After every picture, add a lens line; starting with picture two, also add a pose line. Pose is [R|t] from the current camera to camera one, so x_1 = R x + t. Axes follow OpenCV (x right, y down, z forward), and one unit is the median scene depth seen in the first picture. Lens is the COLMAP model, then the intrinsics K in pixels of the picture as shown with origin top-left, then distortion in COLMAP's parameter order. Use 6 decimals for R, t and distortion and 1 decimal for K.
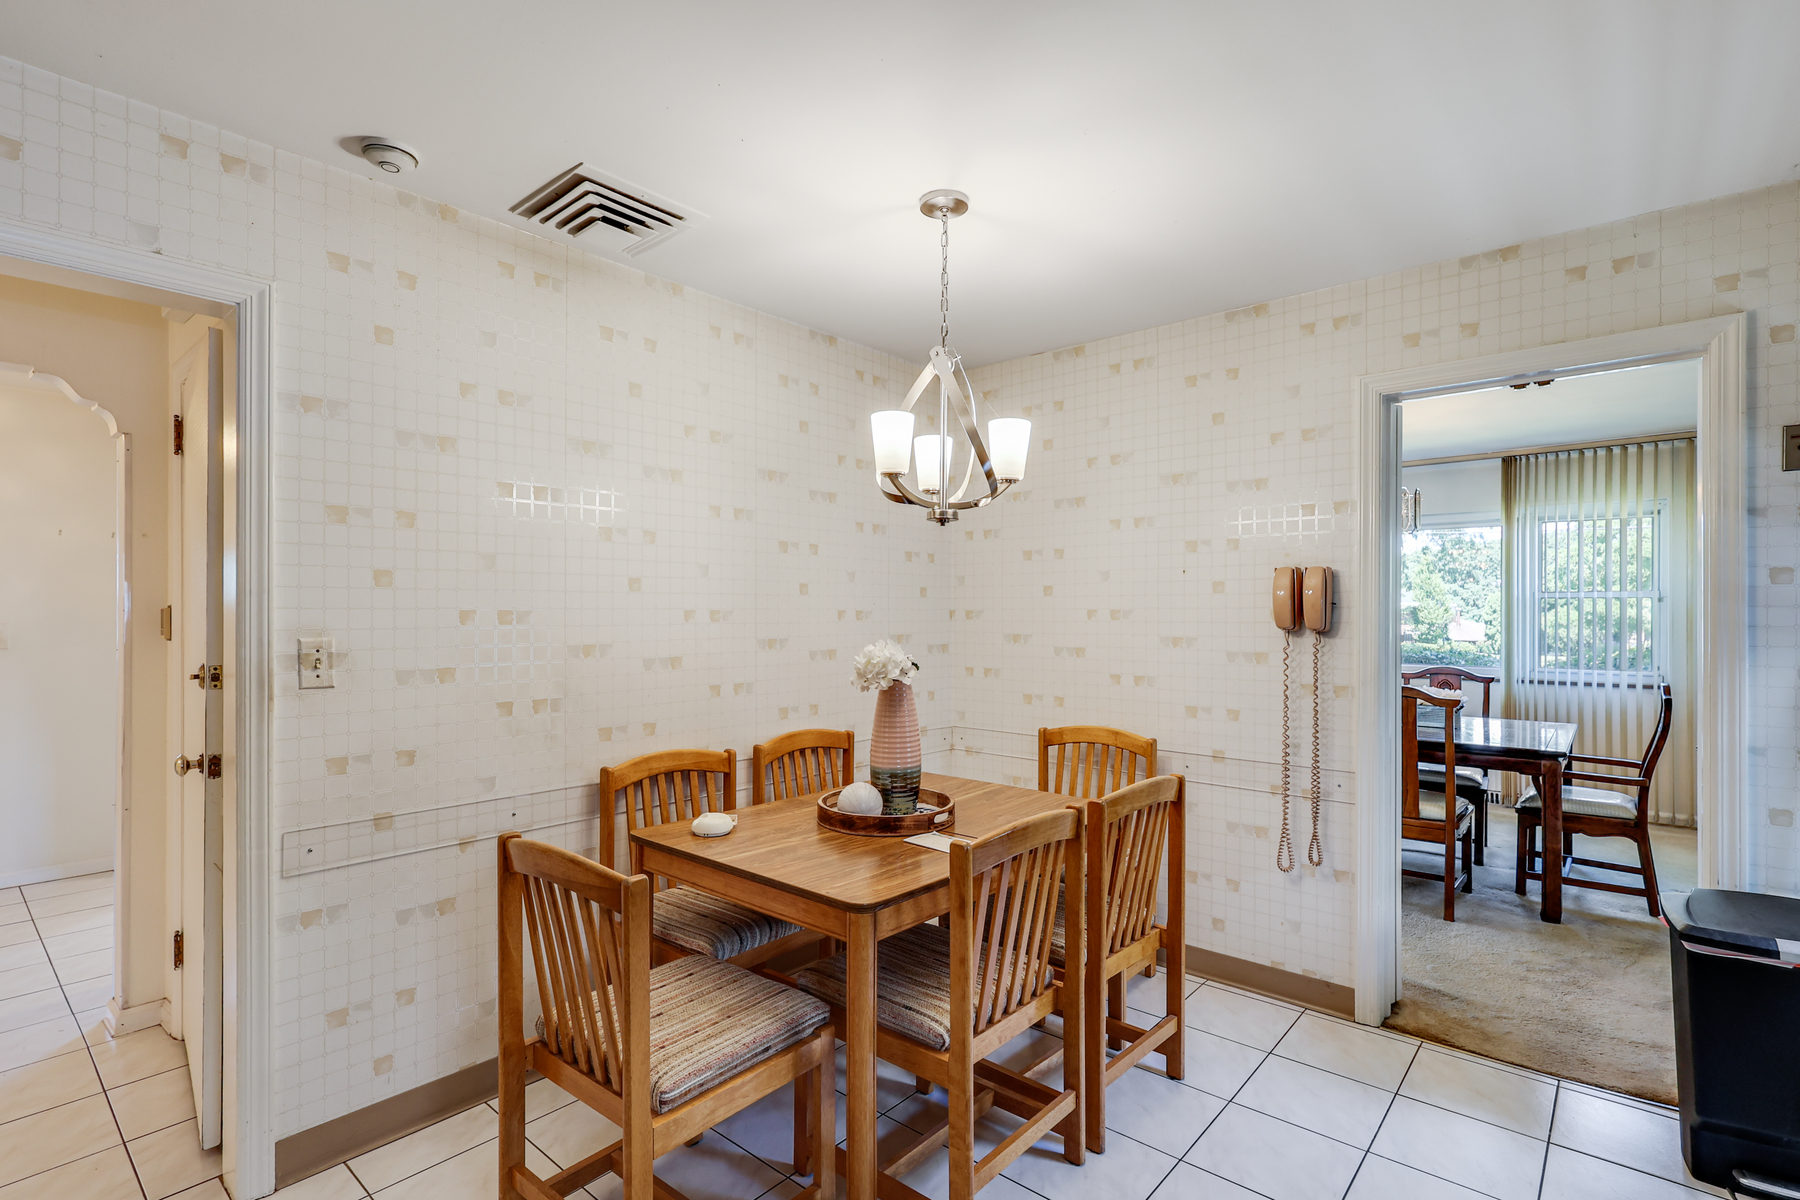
lens RADIAL K [[851.1, 0, 894.9], [0, 851.1, 606.1], [0, 0, 1]] dist [0.004330, -0.000095]
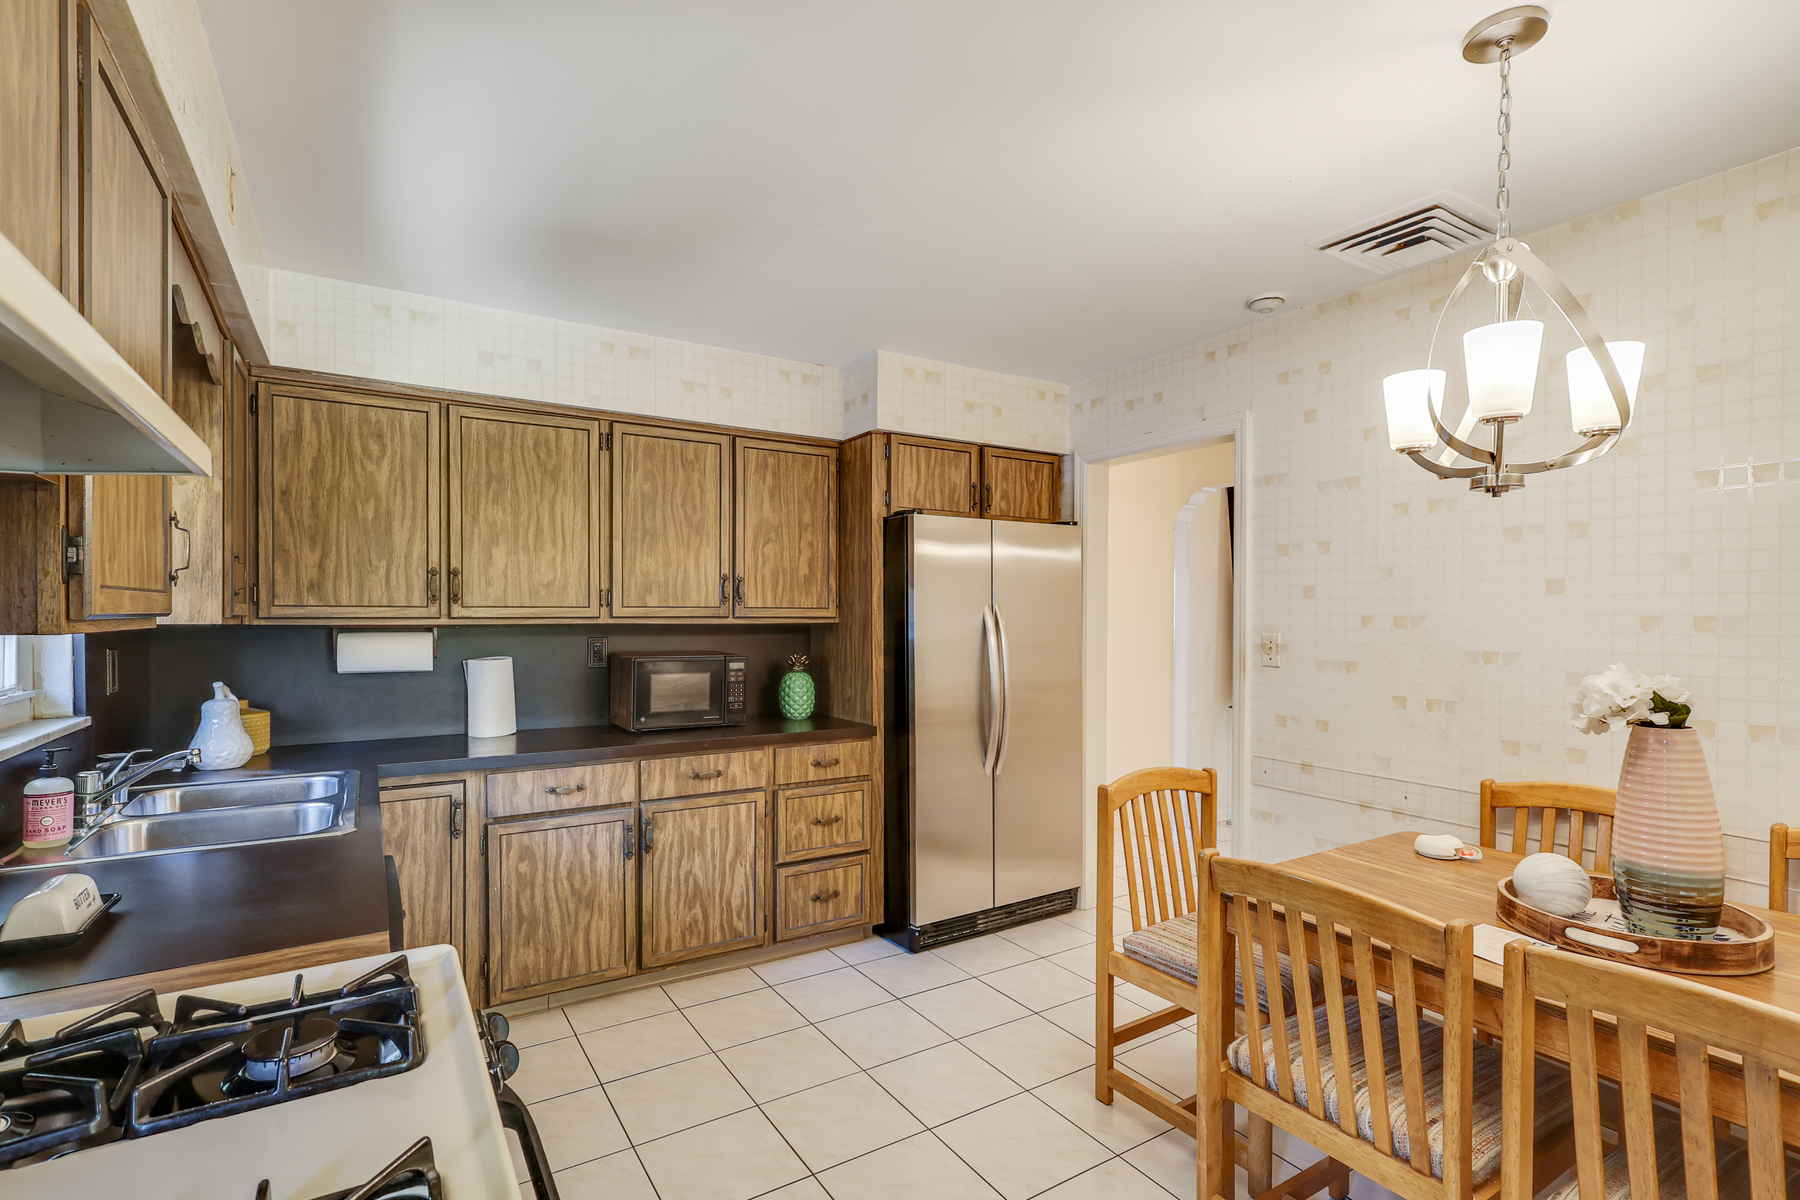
lens RADIAL K [[851.1, 0, 892.7], [0, 851.1, 610.5], [0, 0, 1]] dist [0.004330, -0.000095]
pose [[-0.288080, -0.003618, -0.957599, 0.852522], [0.004305, 0.999978, -0.005074, 0.001085], [0.957597, -0.005584, -0.288058, 0.699224]]
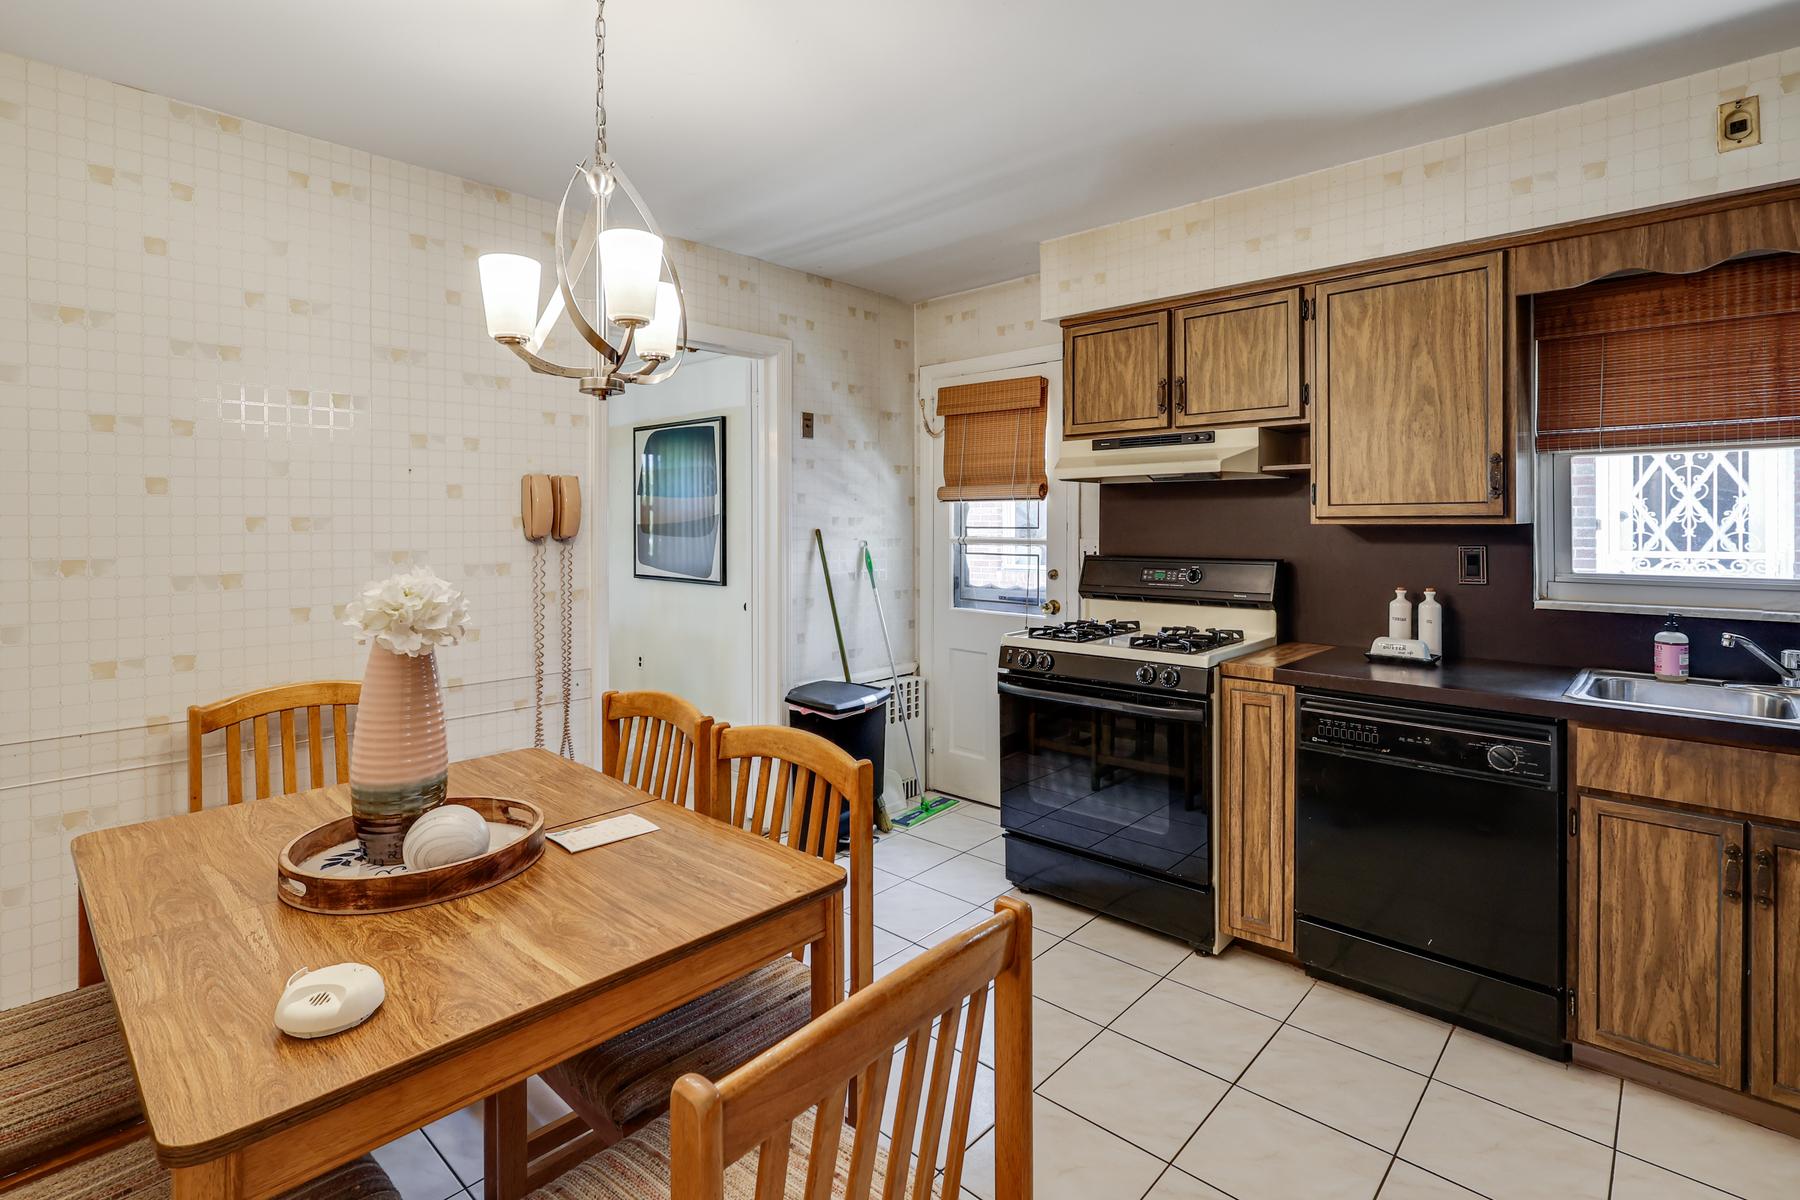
lens RADIAL K [[851.1, 0, 895.0], [0, 851.1, 528.9], [0, 0, 1]] dist [0.004330, -0.000095]
pose [[0.046201, -0.007989, 0.998900, -0.637630], [-0.001013, 0.999967, 0.008044, 0.011677], [-0.998932, -0.001384, 0.046192, 0.692340]]
